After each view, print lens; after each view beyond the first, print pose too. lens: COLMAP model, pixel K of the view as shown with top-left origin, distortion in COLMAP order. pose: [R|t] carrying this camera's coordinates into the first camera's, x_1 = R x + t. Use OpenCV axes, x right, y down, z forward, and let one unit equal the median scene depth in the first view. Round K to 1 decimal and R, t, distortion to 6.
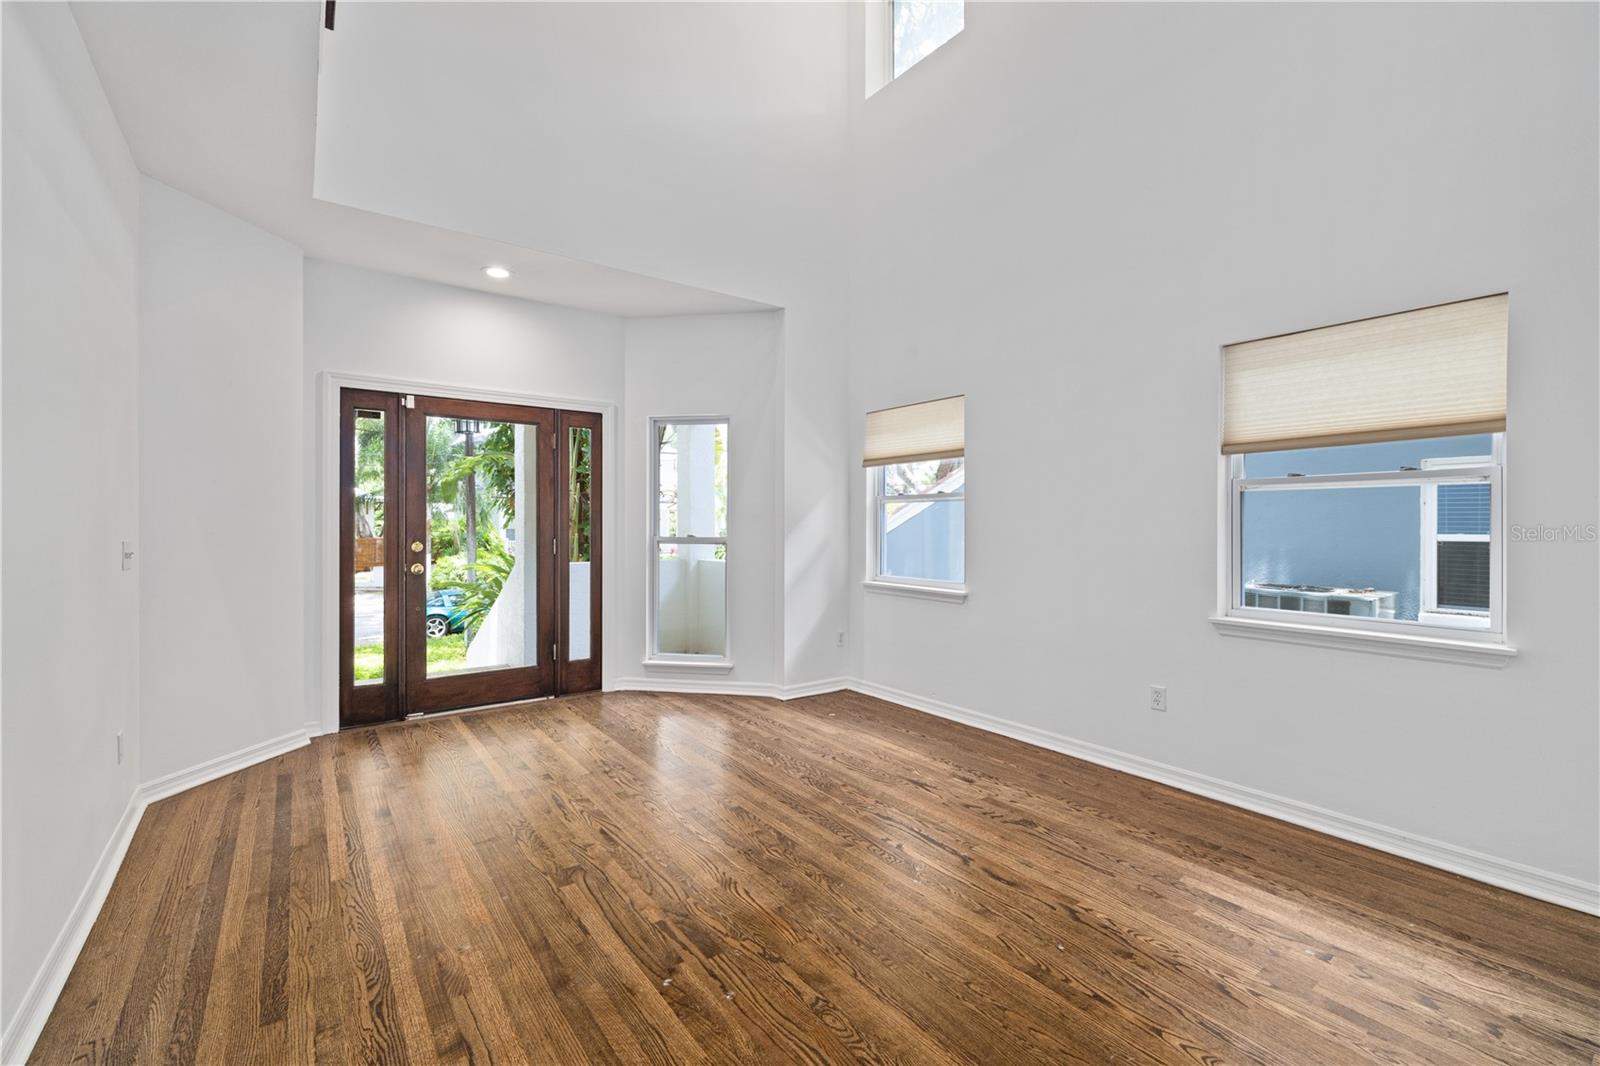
lens RADIAL K [[673.9, 0, 789.4], [0, 673.9, 516.7], [0, 0, 1]] dist [0.000110, 0.000151]
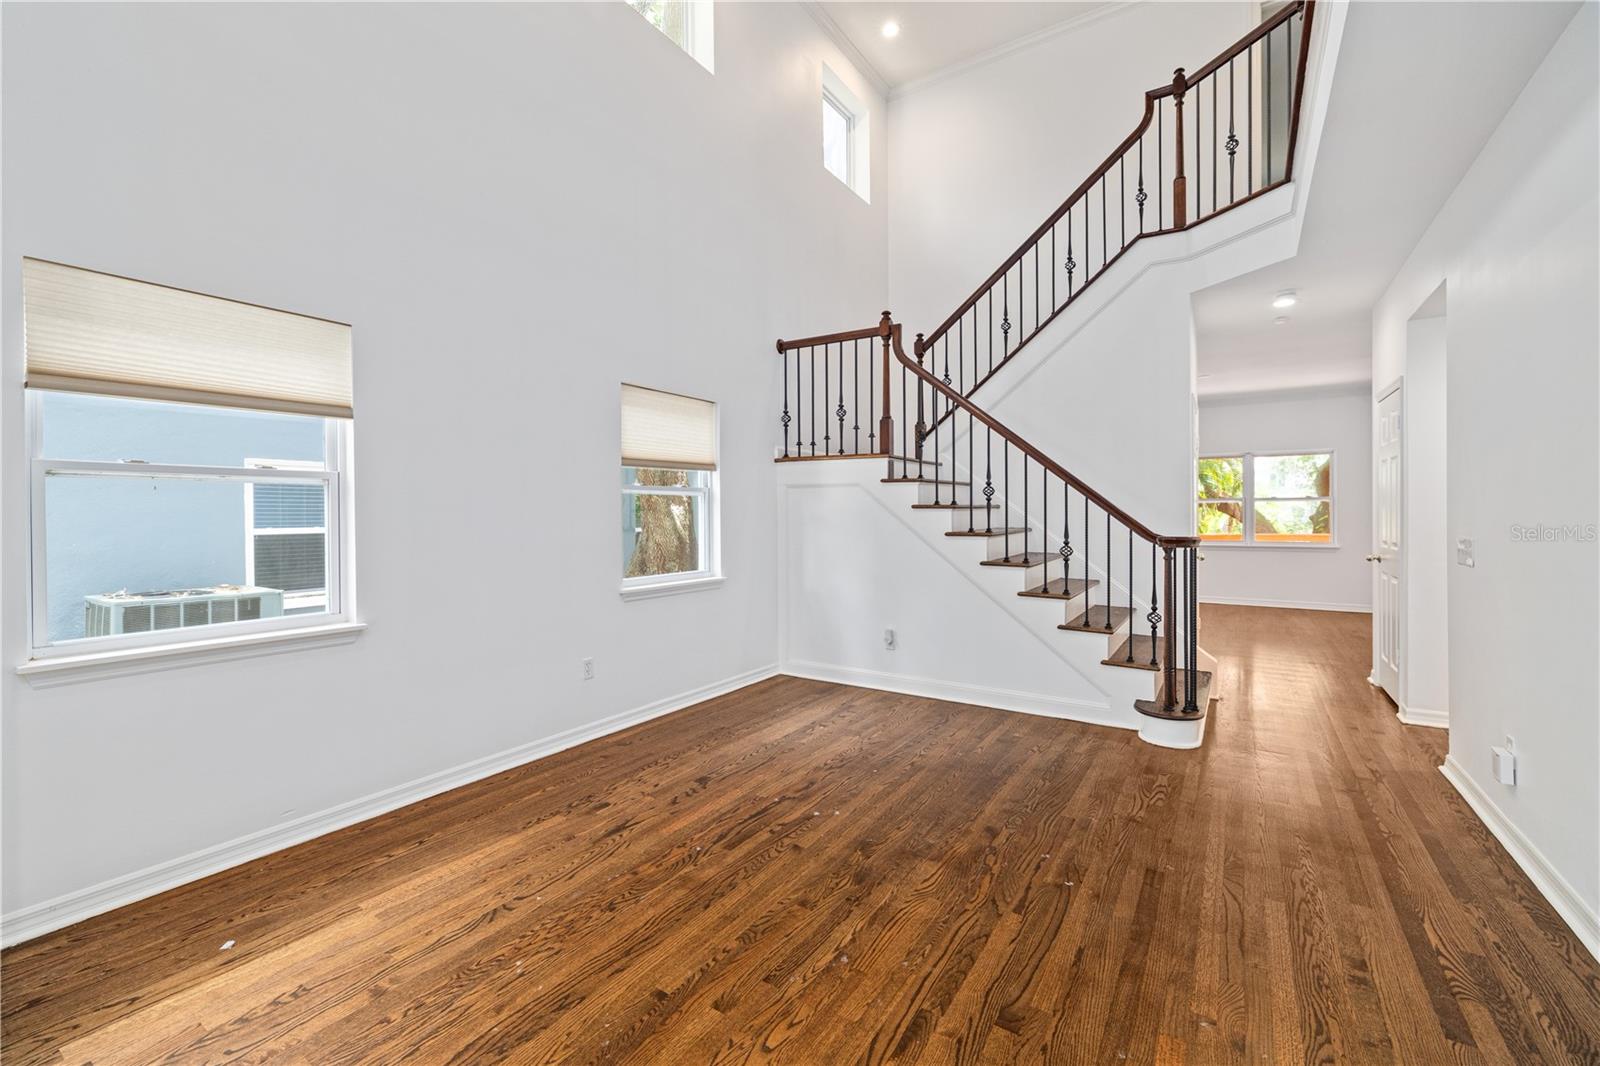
lens RADIAL K [[673.9, 0, 789.4], [0, 673.9, 516.7], [0, 0, 1]] dist [0.000110, 0.000151]
pose [[-0.344566, -0.002106, 0.938760, -0.766839], [-0.002571, 0.999996, 0.001300, 0.007119], [-0.938758, -0.001965, -0.344570, 1.253875]]
